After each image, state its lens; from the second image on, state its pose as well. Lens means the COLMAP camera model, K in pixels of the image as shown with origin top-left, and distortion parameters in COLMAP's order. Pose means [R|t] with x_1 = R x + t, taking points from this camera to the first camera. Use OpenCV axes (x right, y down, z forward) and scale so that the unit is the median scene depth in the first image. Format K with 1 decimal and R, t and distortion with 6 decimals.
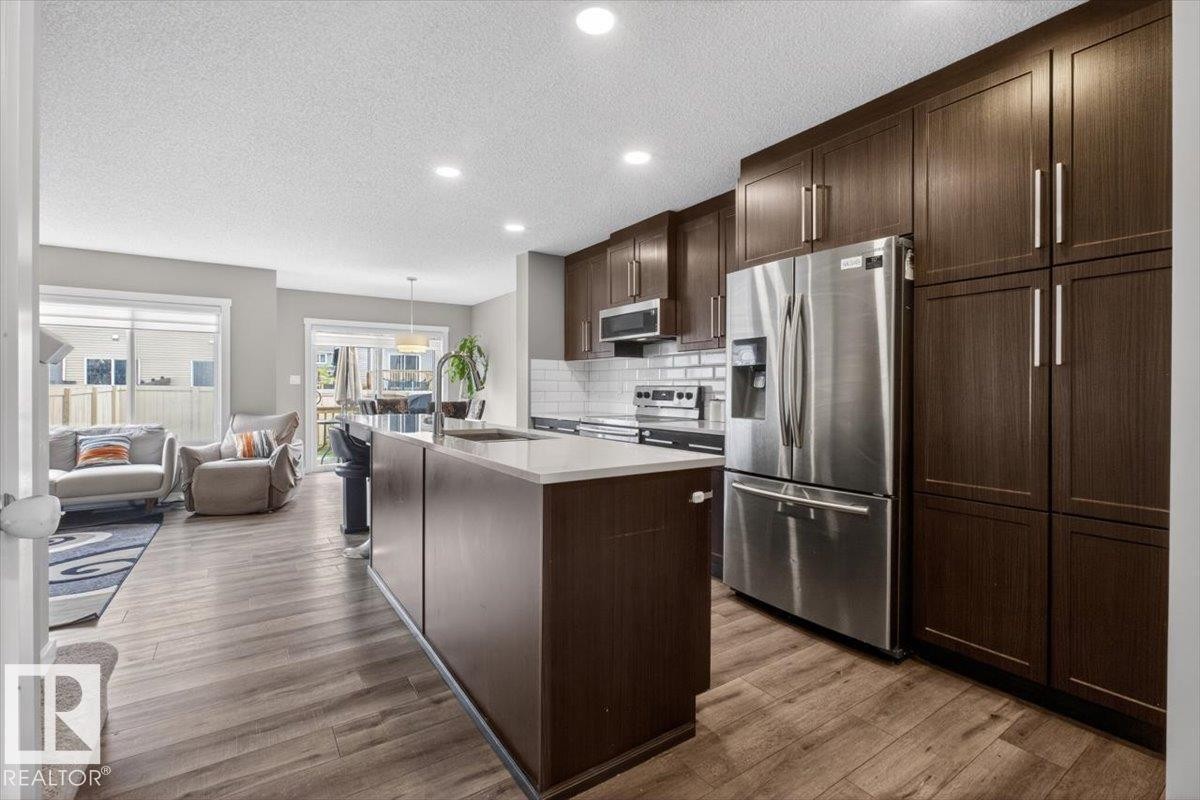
lens RADIAL K [[532.1, 0, 597.8], [0, 532.1, 392.7], [0, 0, 1]] dist [-0.000708, -0.001141]
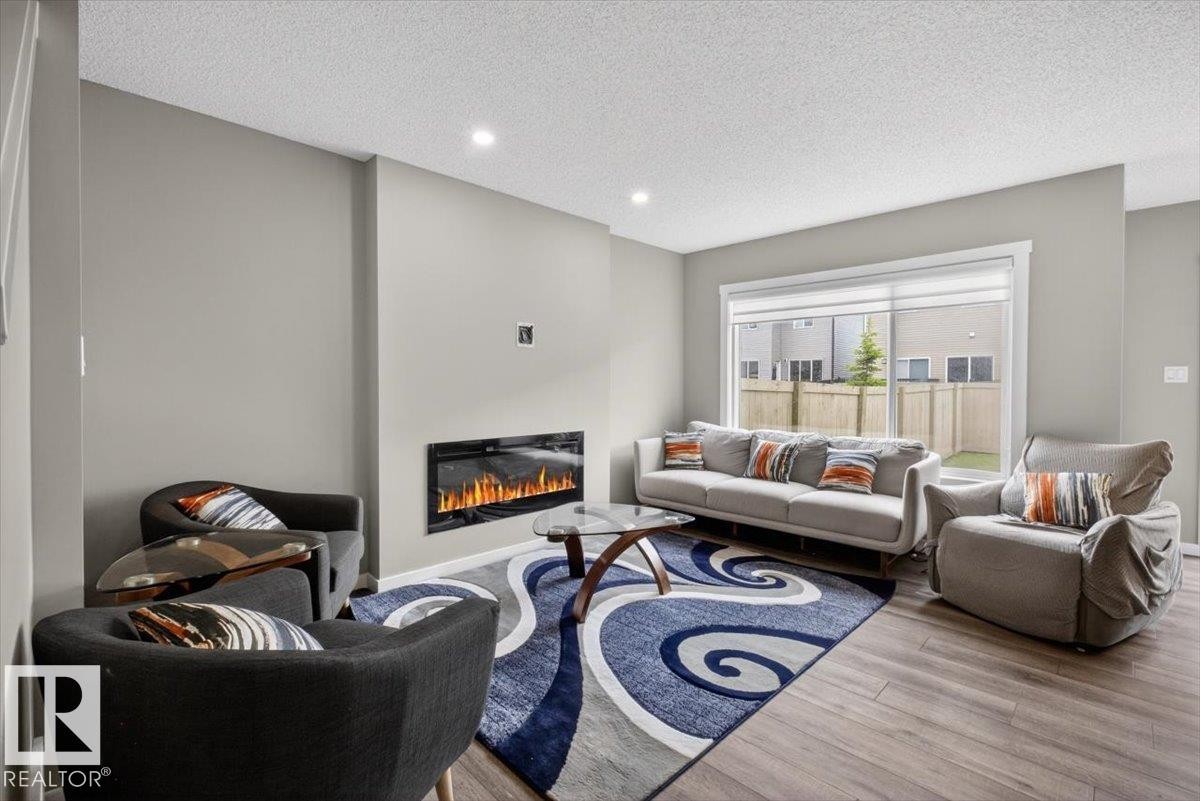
lens RADIAL K [[532.1, 0, 593.7], [0, 532.1, 389.9], [0, 0, 1]] dist [-0.000708, -0.001141]
pose [[0.188366, 0.010157, -0.982046, -0.238986], [-0.008339, 0.999927, 0.008742, -0.012521], [0.982064, 0.006543, 0.188437, 0.494688]]
